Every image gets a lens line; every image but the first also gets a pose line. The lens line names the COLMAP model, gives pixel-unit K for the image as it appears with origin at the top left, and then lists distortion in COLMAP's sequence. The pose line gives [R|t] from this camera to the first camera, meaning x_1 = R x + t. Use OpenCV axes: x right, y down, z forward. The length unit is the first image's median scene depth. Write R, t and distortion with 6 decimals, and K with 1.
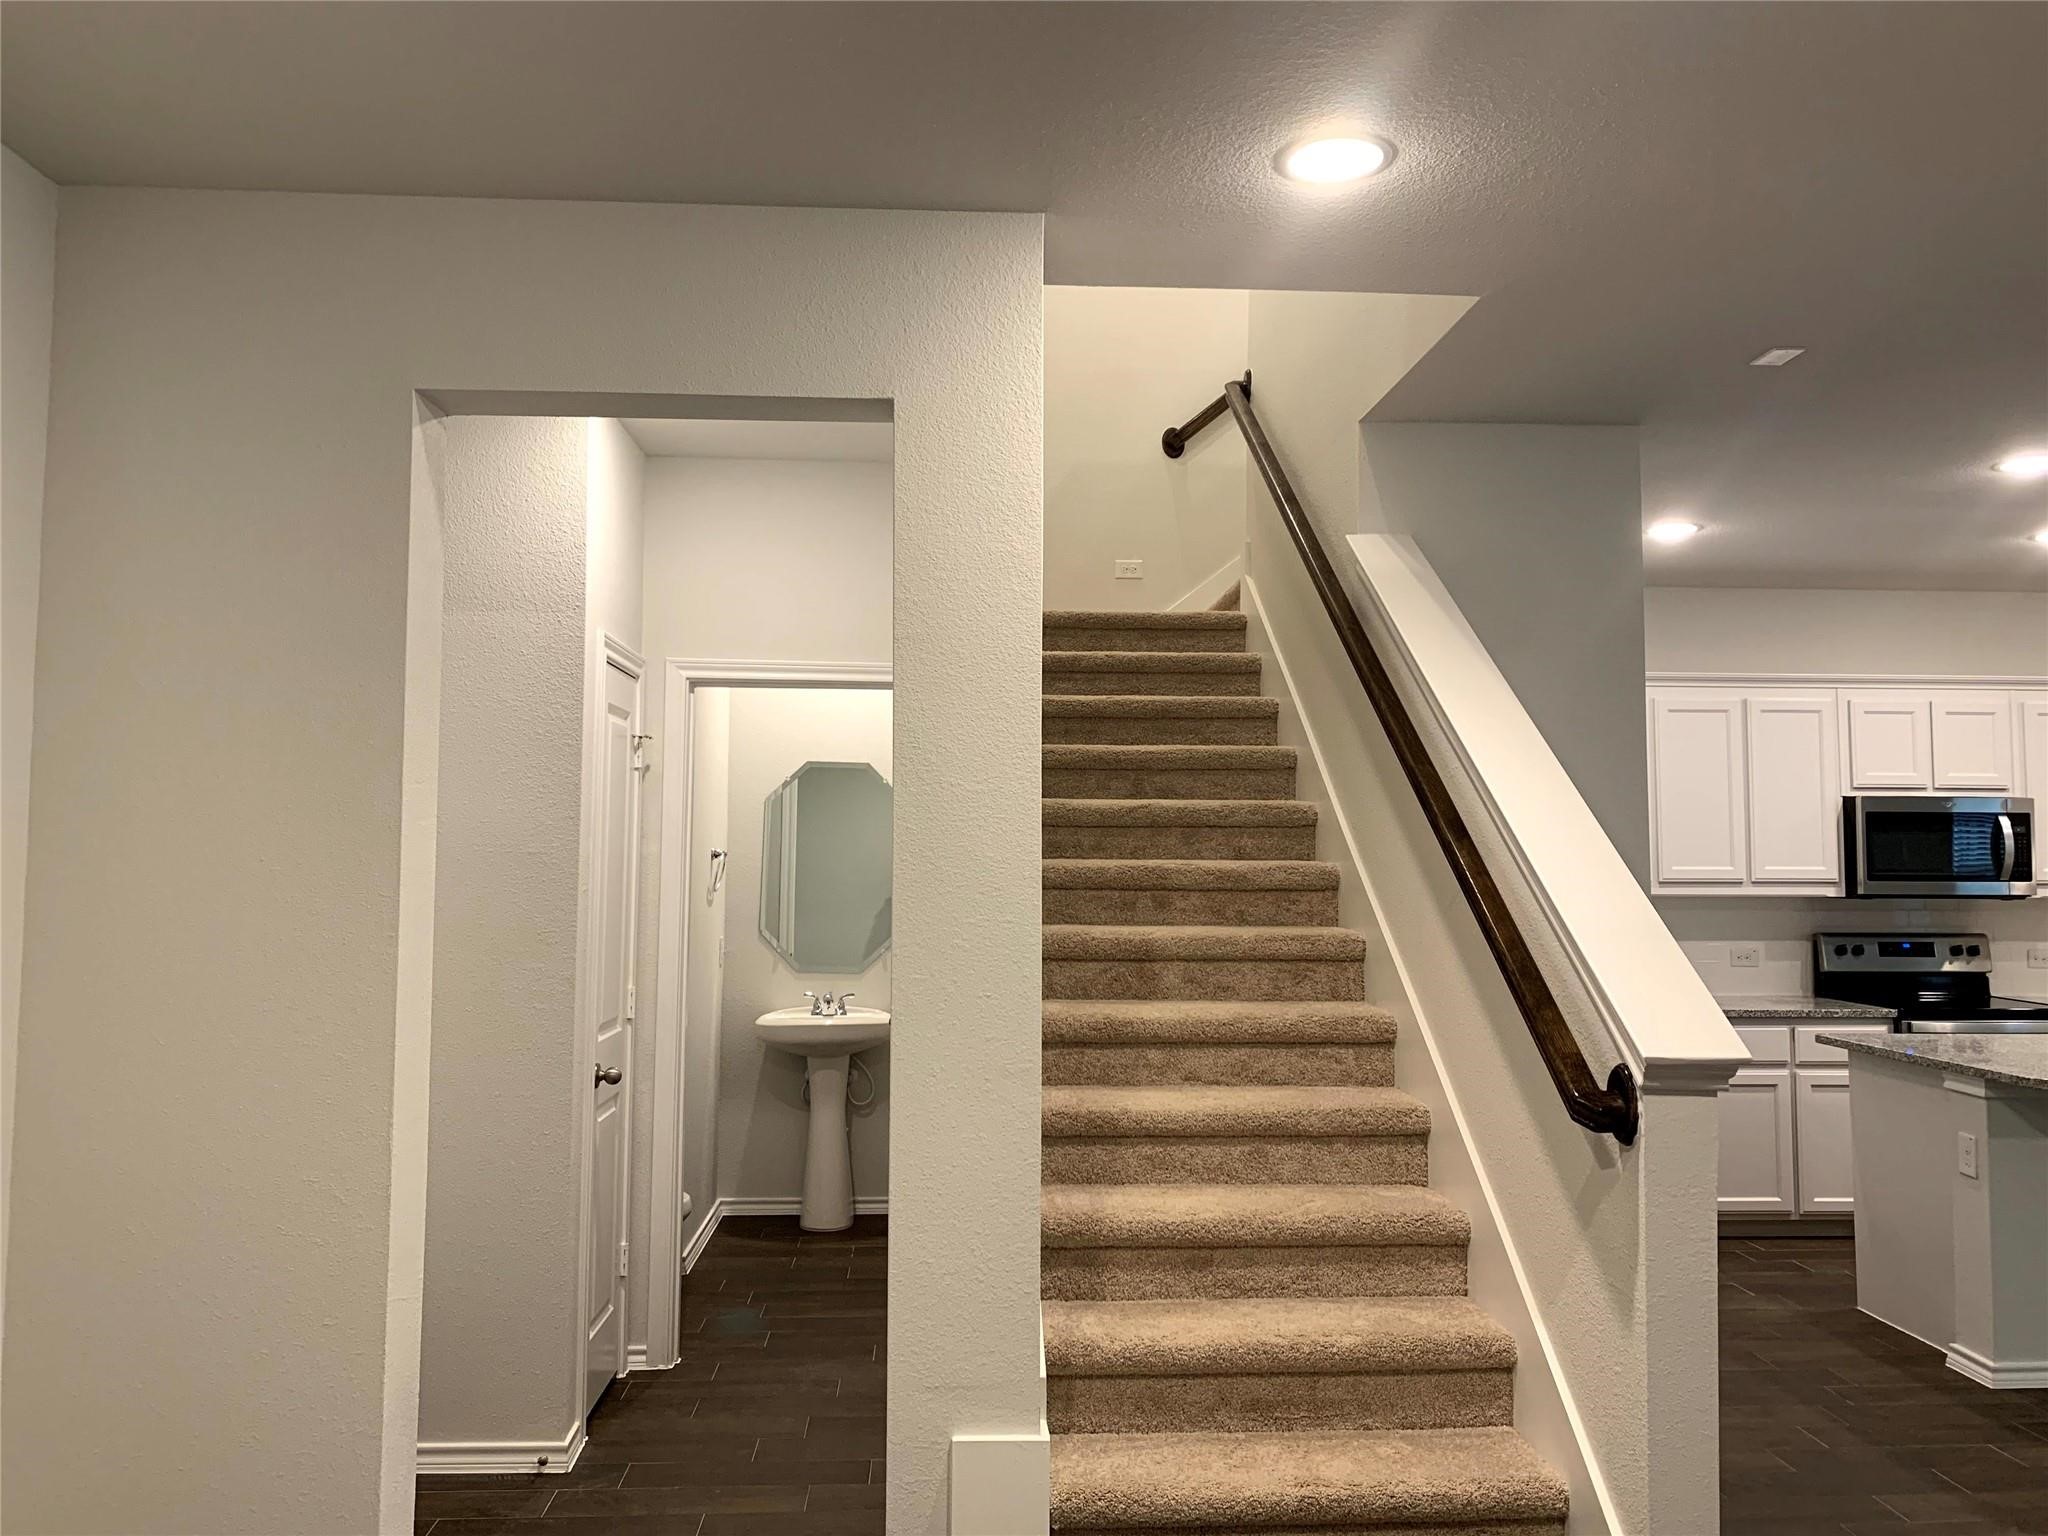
lens RADIAL K [[1556.9, 0, 1023.7], [0, 1556.9, 754.9], [0, 0, 1]] dist [0.013901, -0.002175]
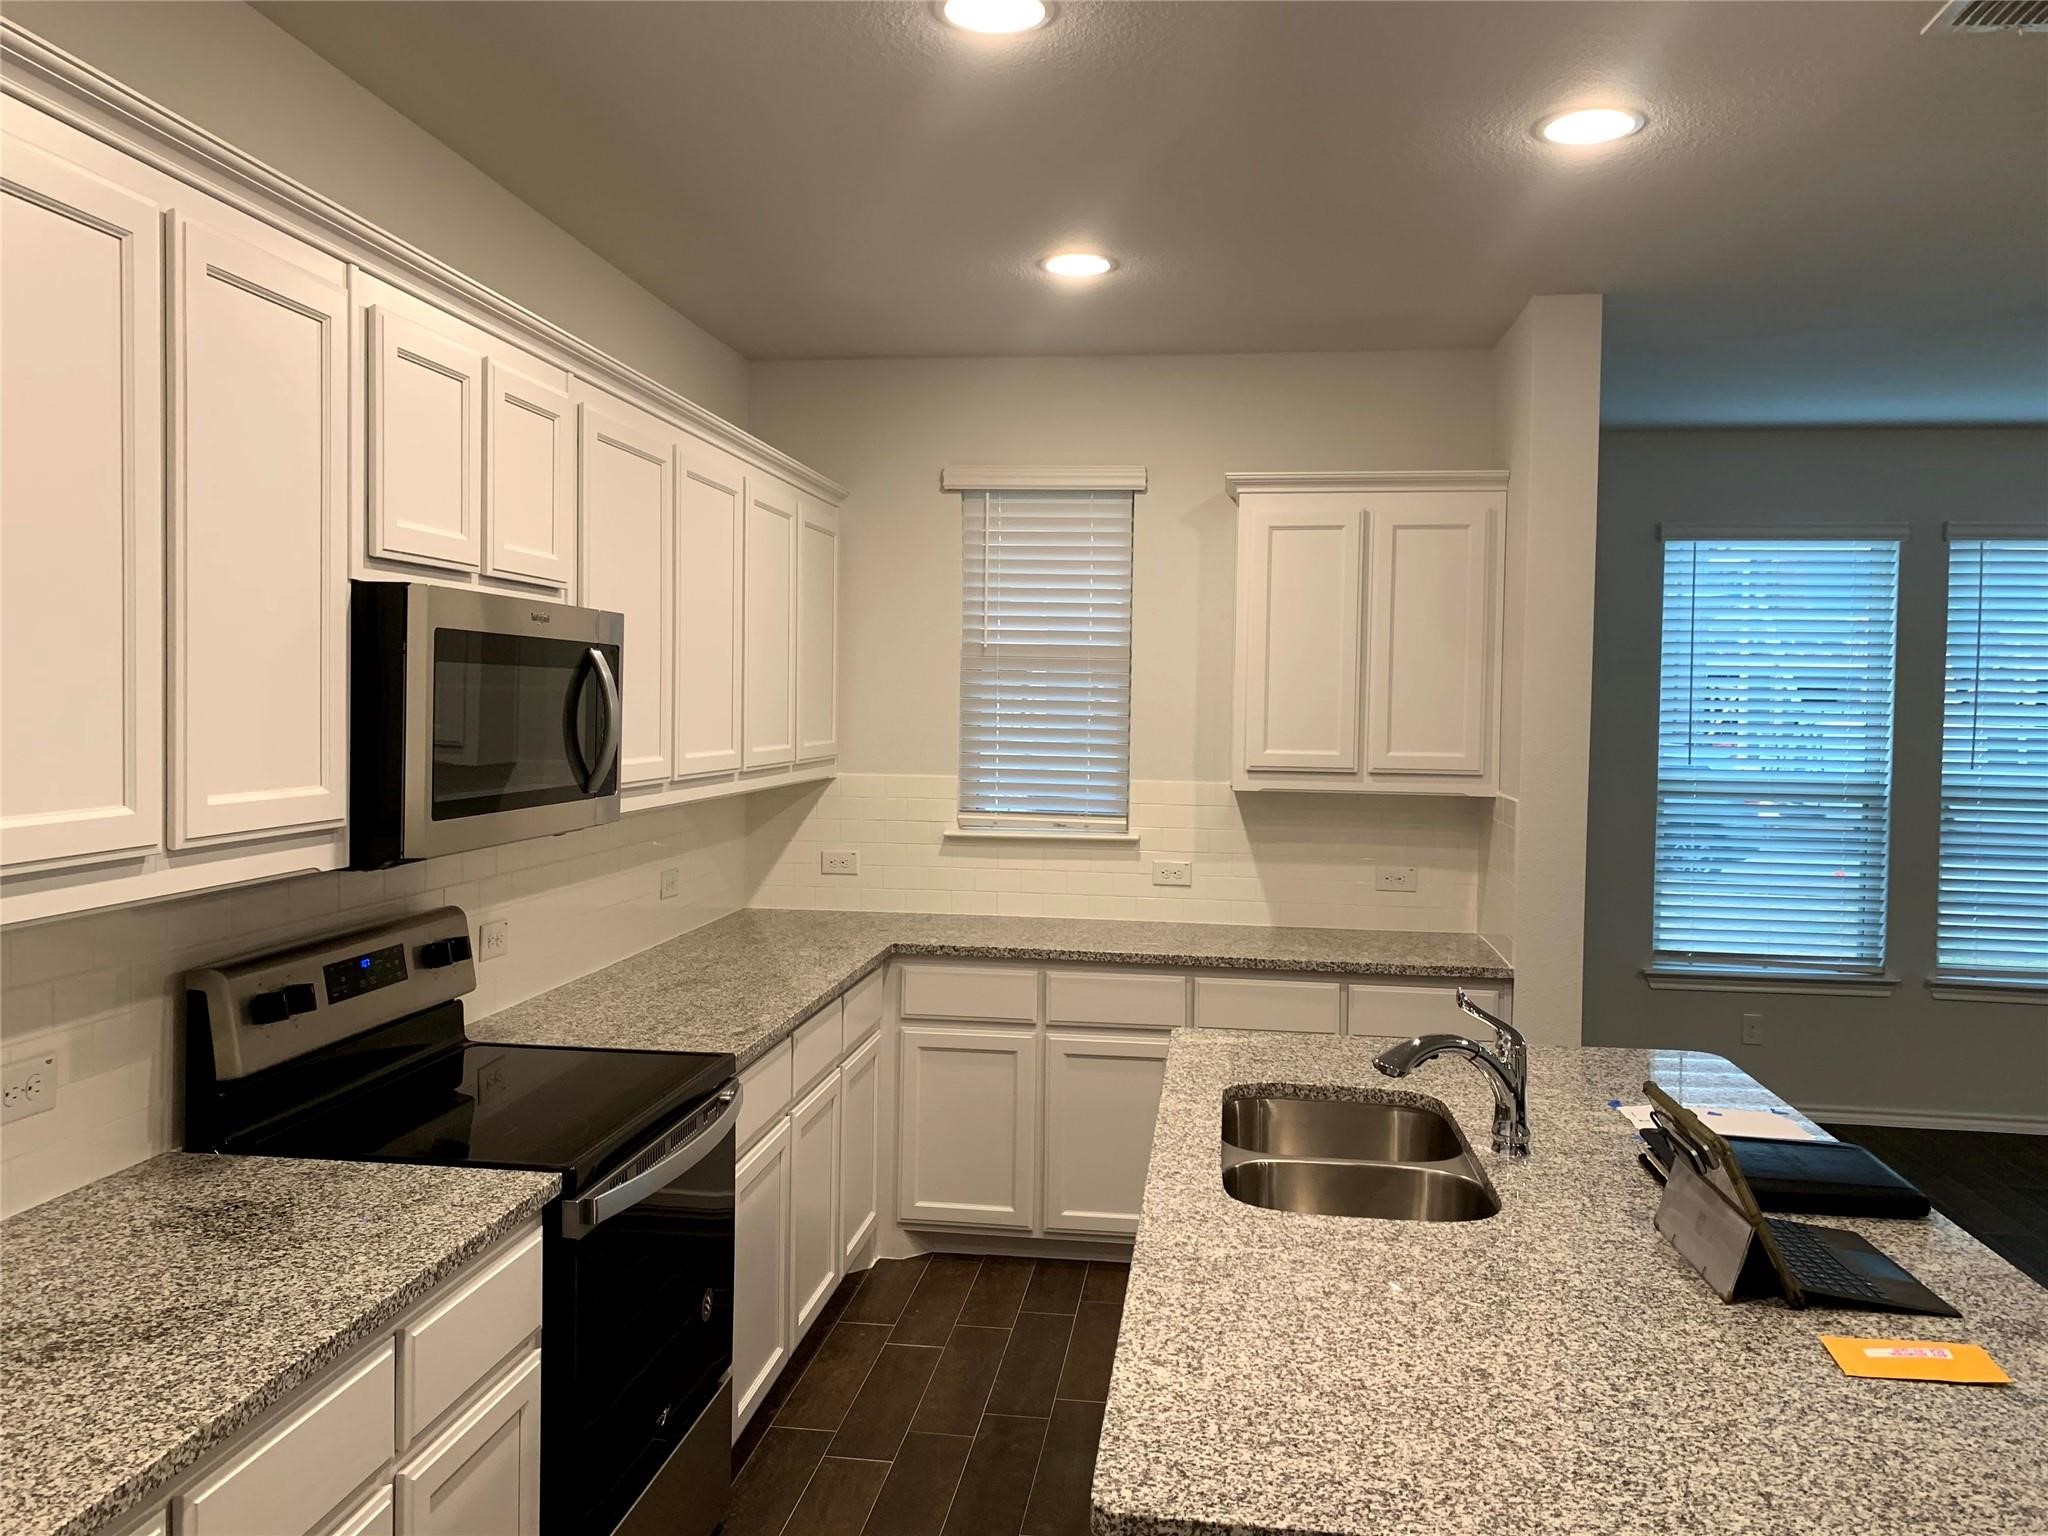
lens RADIAL K [[1556.9, 0, 1023.7], [0, 1556.9, 754.9], [0, 0, 1]] dist [0.013901, -0.002175]
pose [[0.181680, -0.038163, 0.982617, 0.206996], [-0.077940, 0.995544, 0.053075, 0.034921], [-0.980264, -0.086227, 0.177896, 0.786331]]
